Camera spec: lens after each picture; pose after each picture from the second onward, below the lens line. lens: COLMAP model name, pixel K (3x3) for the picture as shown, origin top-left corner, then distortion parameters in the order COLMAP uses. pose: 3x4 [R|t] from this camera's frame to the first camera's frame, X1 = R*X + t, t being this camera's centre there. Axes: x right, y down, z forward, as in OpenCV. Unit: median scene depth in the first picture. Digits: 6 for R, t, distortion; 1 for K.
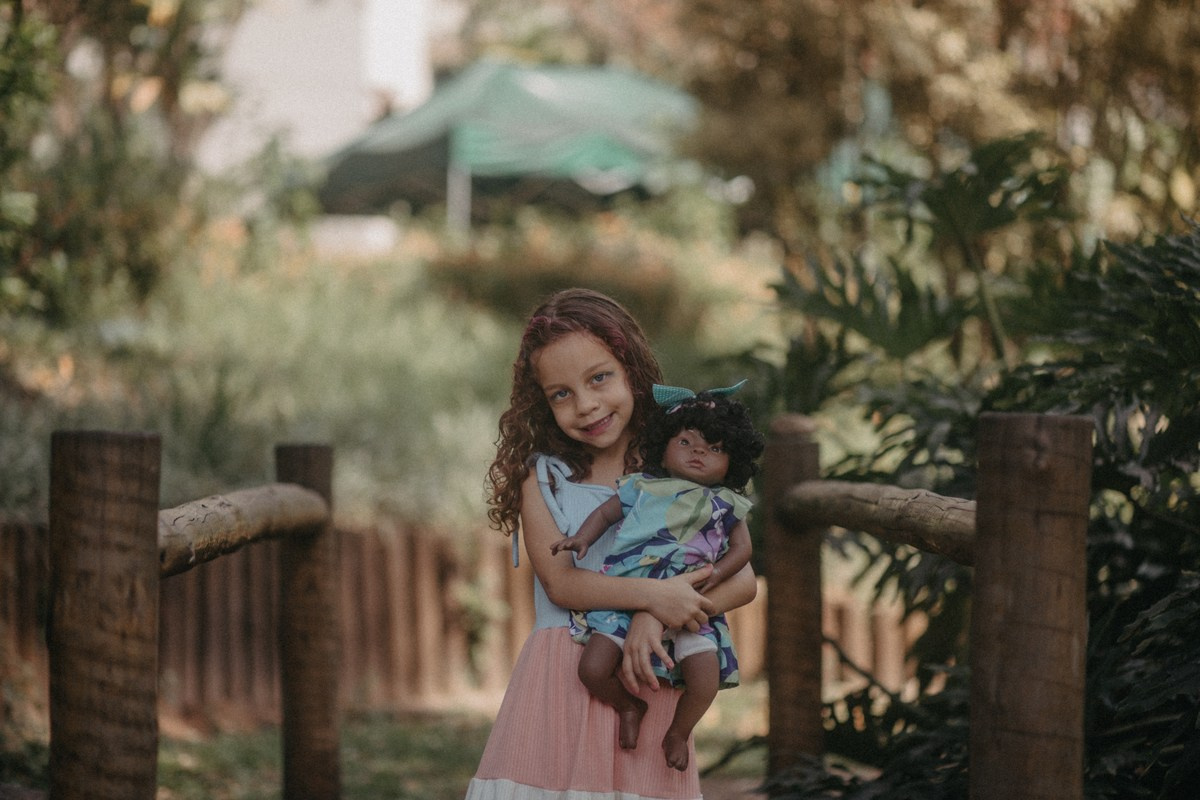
lens RADIAL K [[3153.3, 0, 599.1], [0, 3153.3, 326.3], [0, 0, 1]] dist [0.507133, -11.001912]
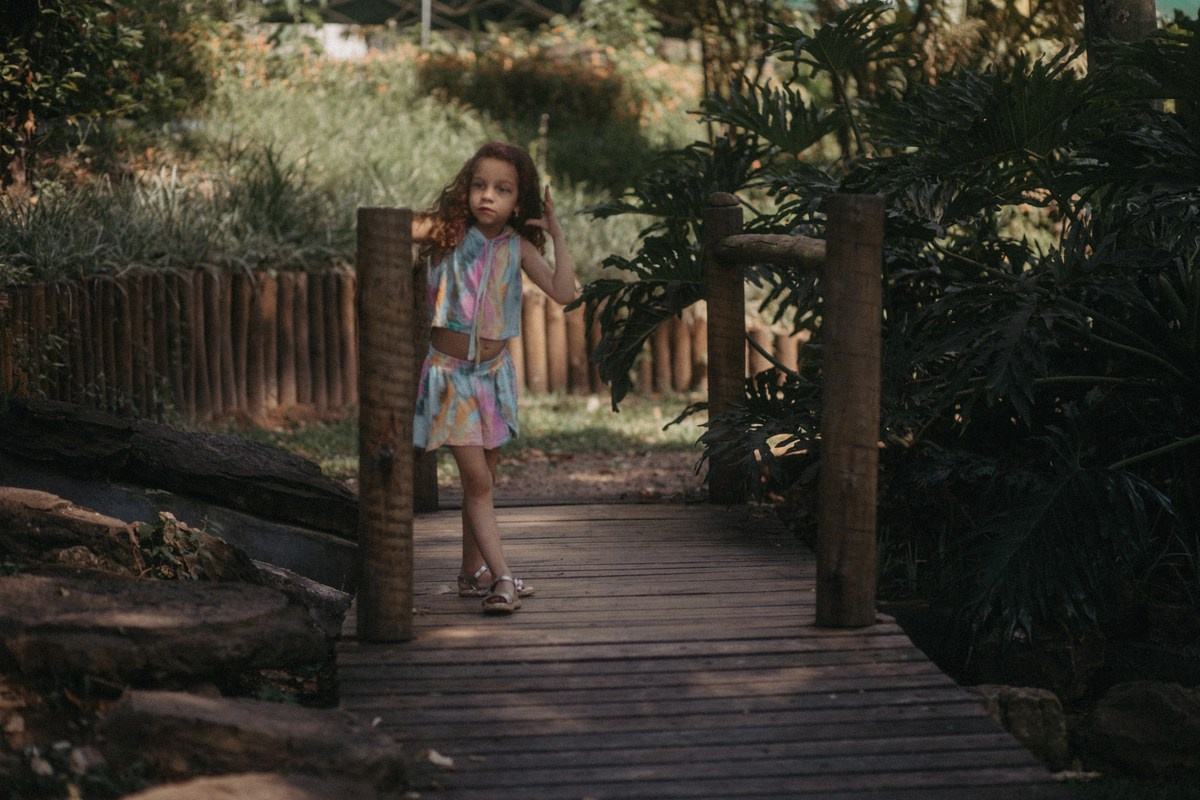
lens RADIAL K [[2943.6, 0, 600.0], [0, 2943.6, 400.0], [0, 0, 1]] dist [-0.112848, -0.960194]
pose [[0.999629, -0.010765, 0.025008, -0.034691], [0.008181, 0.994828, 0.101243, -0.016023], [-0.025969, -0.101001, 0.994547, -0.418070]]
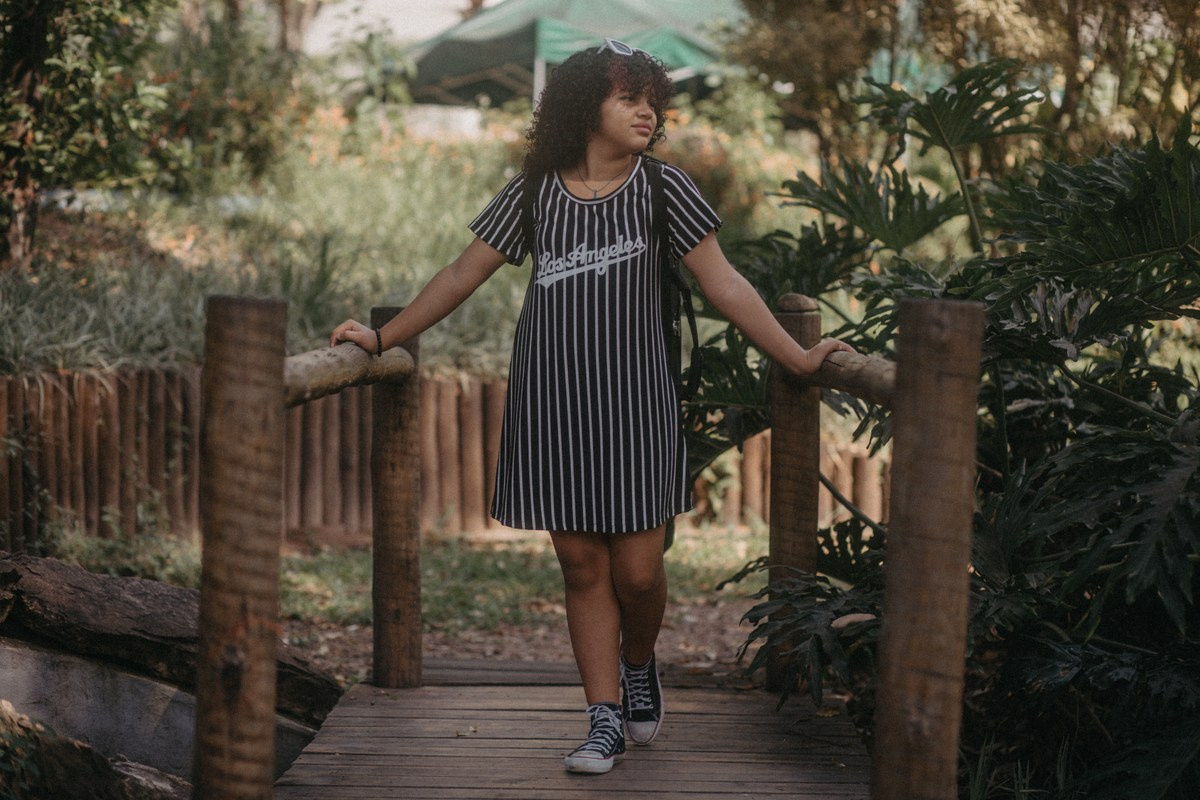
lens RADIAL K [[2943.6, 0, 600.0], [0, 2943.6, 400.0], [0, 0, 1]] dist [-0.112848, -0.960194]
pose [[0.999452, 0.023746, -0.023052, 0.011726], [-0.022137, 0.997461, 0.067686, -0.005471], [0.024601, -0.067139, 0.997440, -0.120116]]
